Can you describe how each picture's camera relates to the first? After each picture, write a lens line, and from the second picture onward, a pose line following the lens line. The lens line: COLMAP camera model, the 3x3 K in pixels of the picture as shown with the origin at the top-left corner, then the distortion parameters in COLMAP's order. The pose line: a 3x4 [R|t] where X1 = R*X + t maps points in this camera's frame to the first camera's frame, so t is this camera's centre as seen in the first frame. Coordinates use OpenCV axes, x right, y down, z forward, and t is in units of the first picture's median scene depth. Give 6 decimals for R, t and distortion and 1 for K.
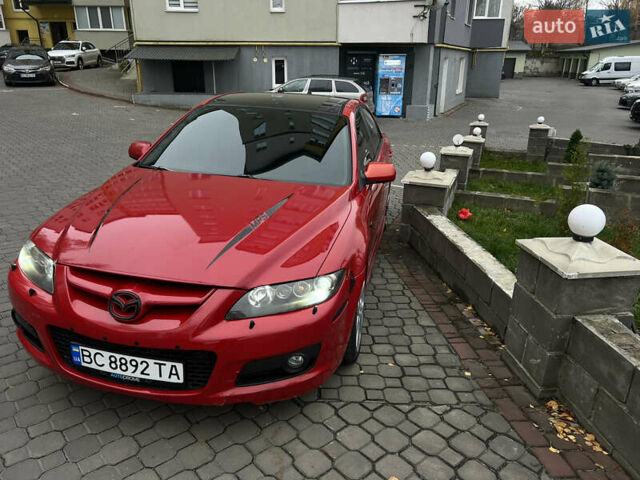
lens RADIAL K [[460.3, 0, 324.8], [0, 460.3, 240.8], [0, 0, 1]] dist [0.007045, -0.004436]
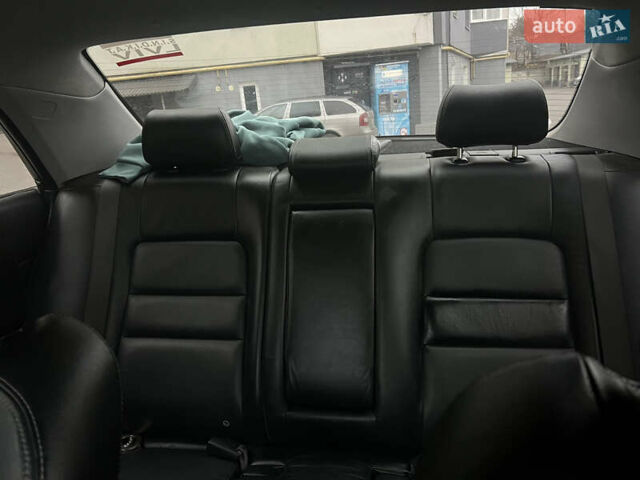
lens RADIAL K [[460.3, 0, 324.8], [0, 460.3, 240.8], [0, 0, 1]] dist [0.007045, -0.004436]
pose [[0.993672, -0.111195, 0.015889, -0.011484], [0.112089, 0.990773, -0.076185, -0.056182], [-0.007271, 0.077483, 0.996967, 0.237438]]
